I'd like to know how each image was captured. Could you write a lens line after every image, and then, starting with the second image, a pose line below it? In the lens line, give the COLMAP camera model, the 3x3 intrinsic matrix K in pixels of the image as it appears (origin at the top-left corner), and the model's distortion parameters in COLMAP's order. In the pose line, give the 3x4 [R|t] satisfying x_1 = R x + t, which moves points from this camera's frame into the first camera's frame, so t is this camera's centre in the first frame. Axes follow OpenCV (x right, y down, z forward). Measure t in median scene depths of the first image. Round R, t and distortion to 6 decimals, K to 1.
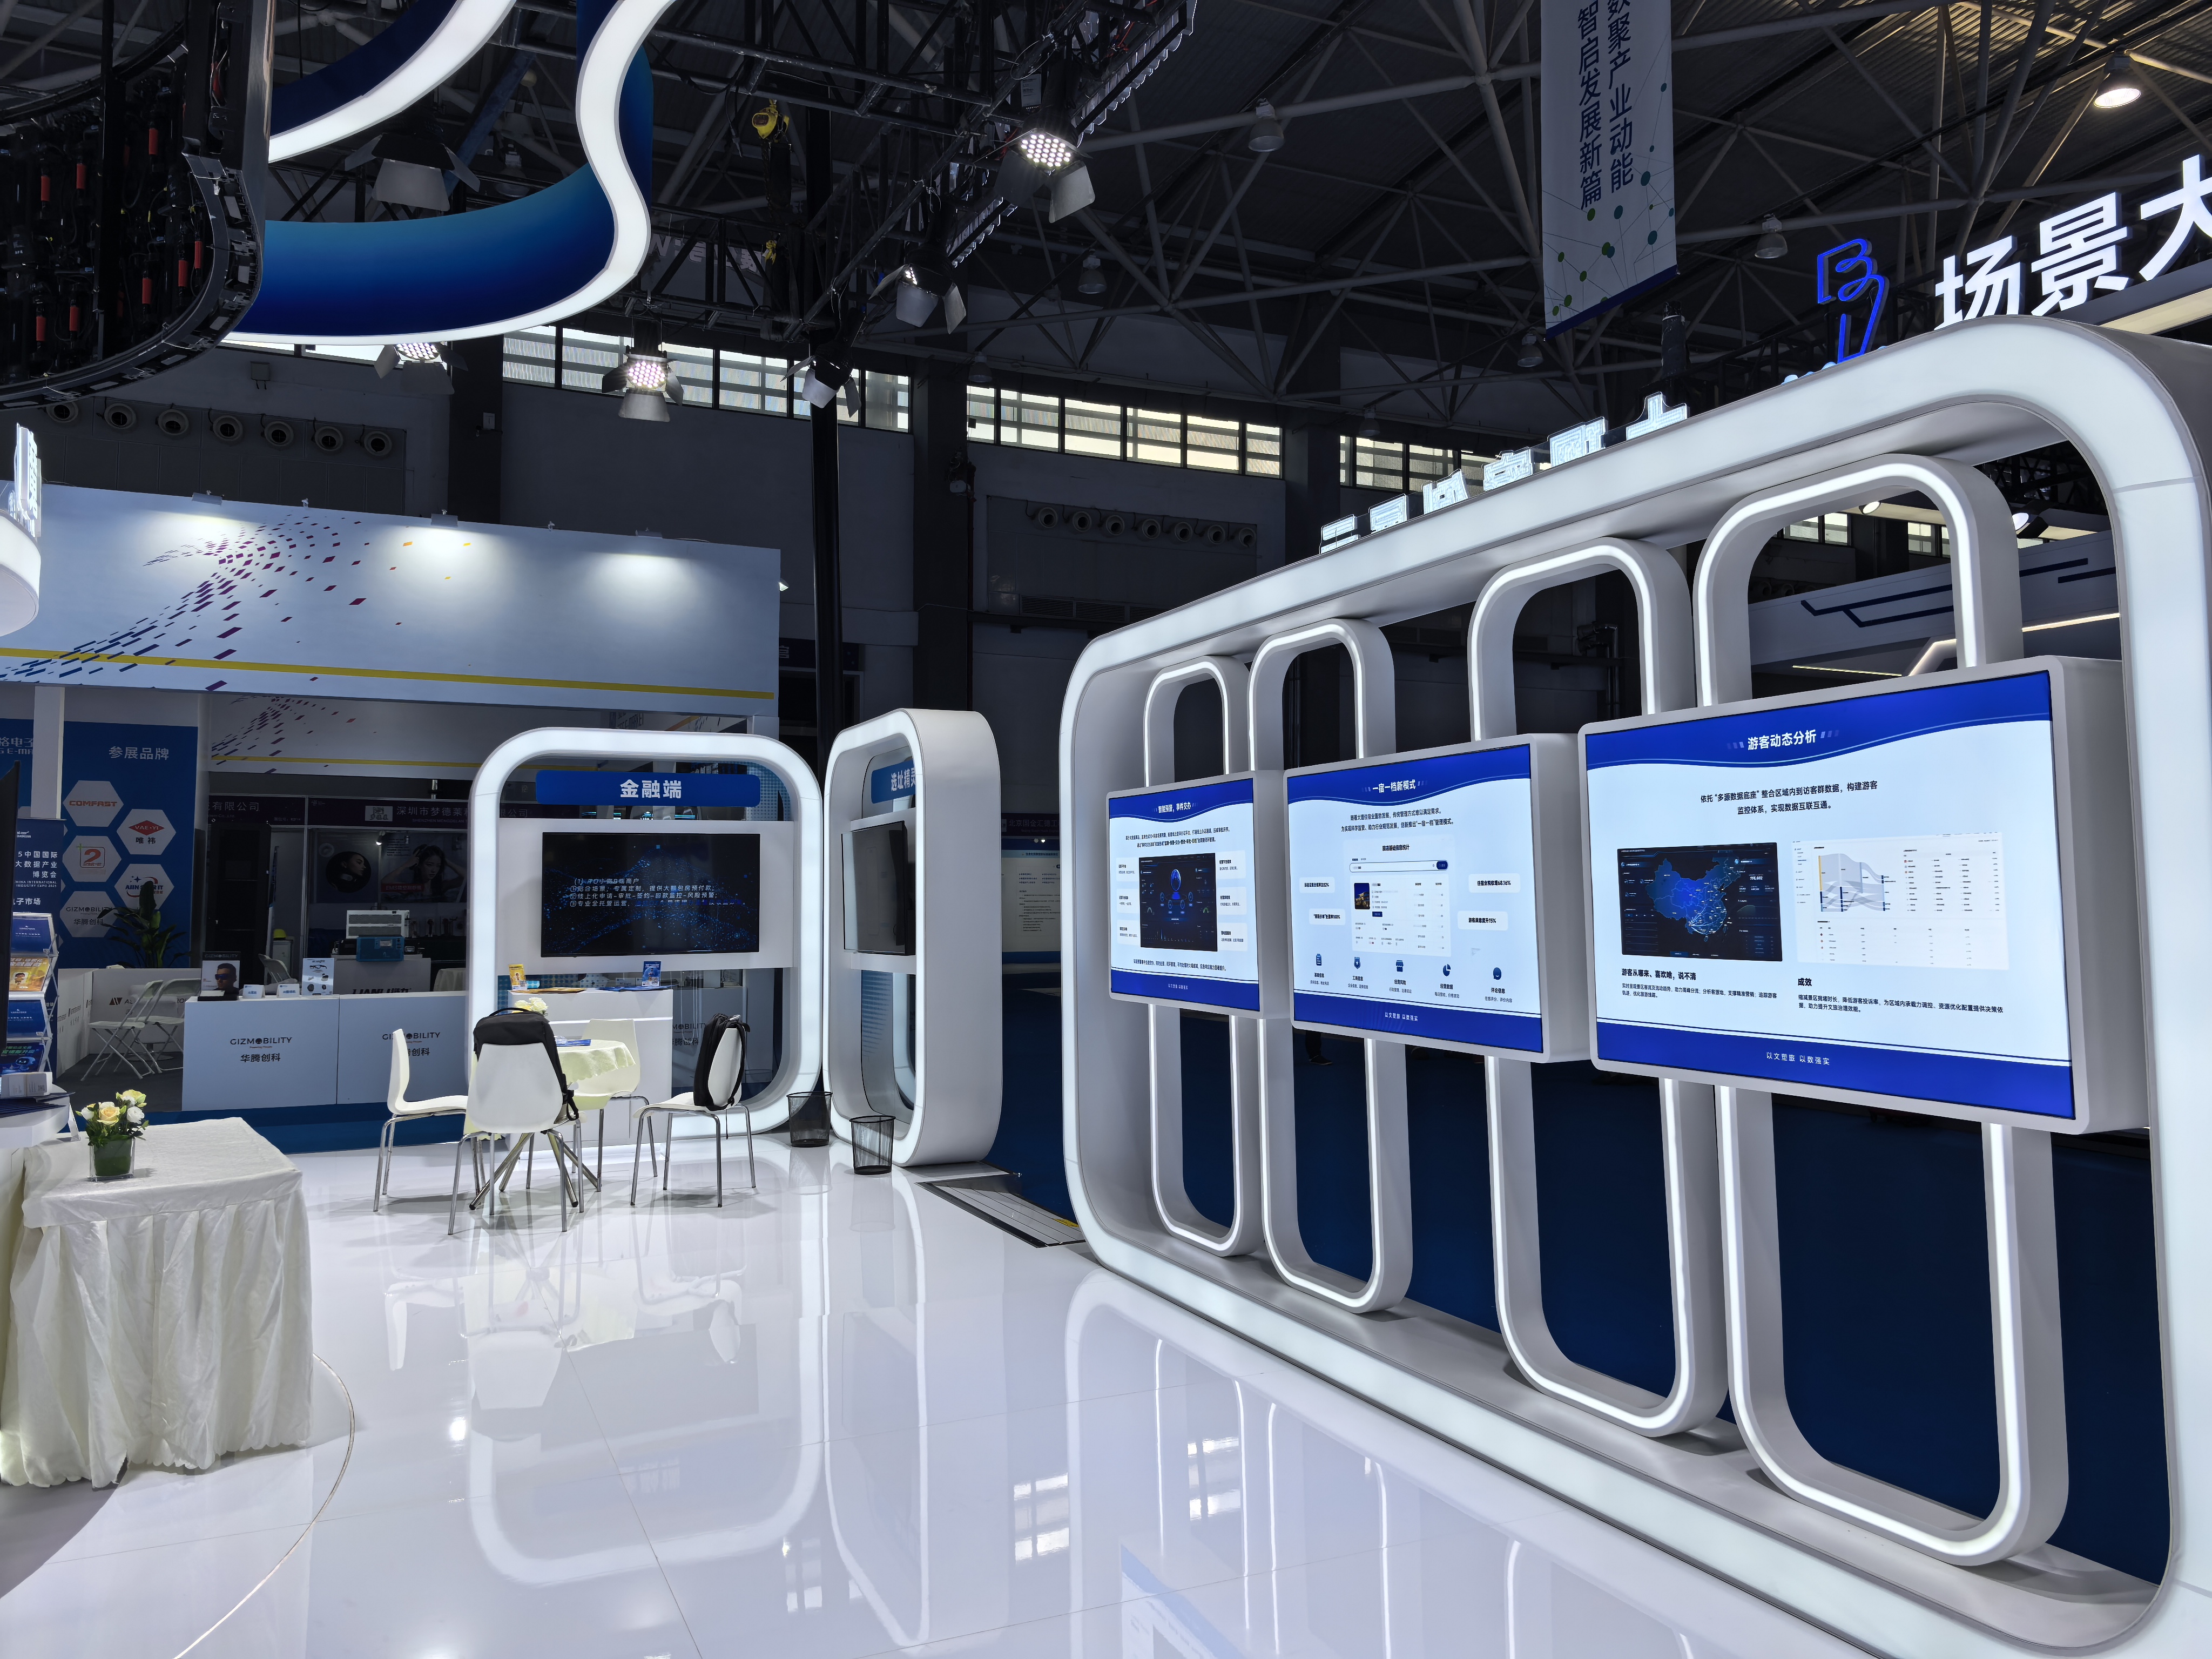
lens RADIAL K [[1579.3, 0, 1094.8], [0, 1579.3, 827.4], [0, 0, 1]] dist [0.040399, -0.032939]
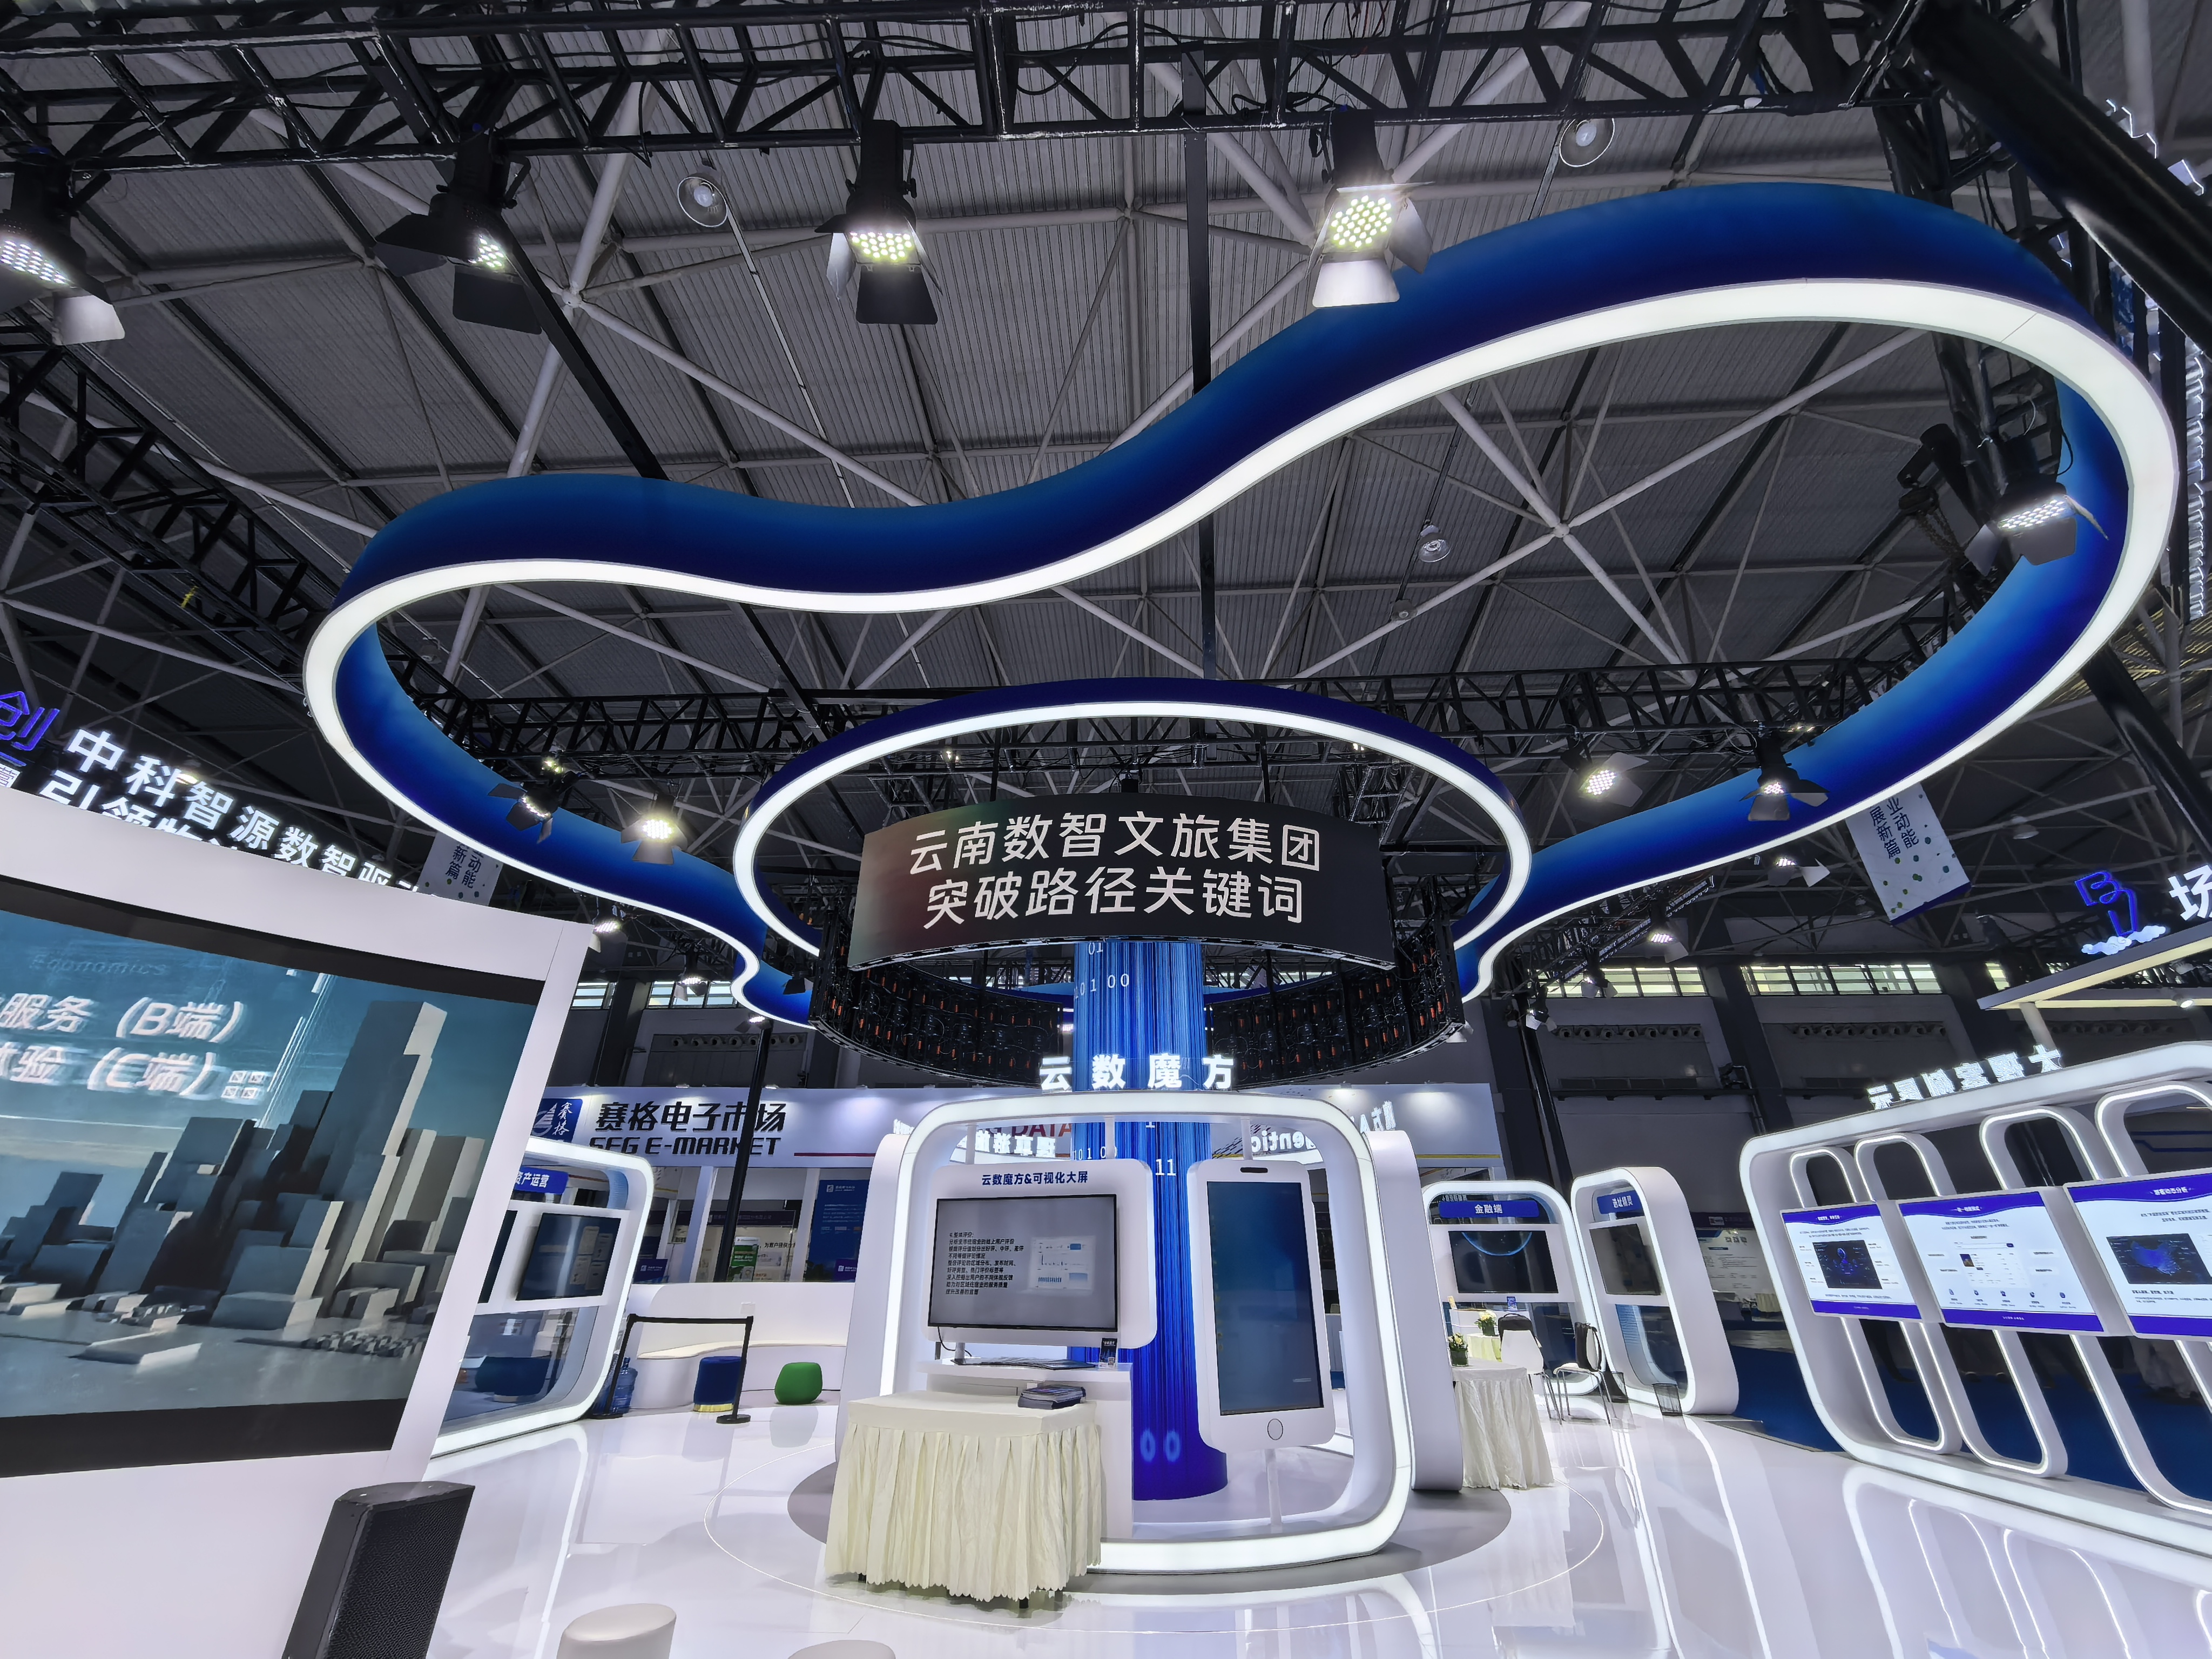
lens RADIAL K [[854.4, 0, 1109.6], [0, 854.4, 825.7], [0, 0, 1]] dist [0.000362, -0.001229]
pose [[0.888942, -0.203677, -0.410242, -0.251240], [0.012045, 0.905771, -0.423597, -0.015794], [0.457862, 0.371611, 0.807631, -0.686970]]
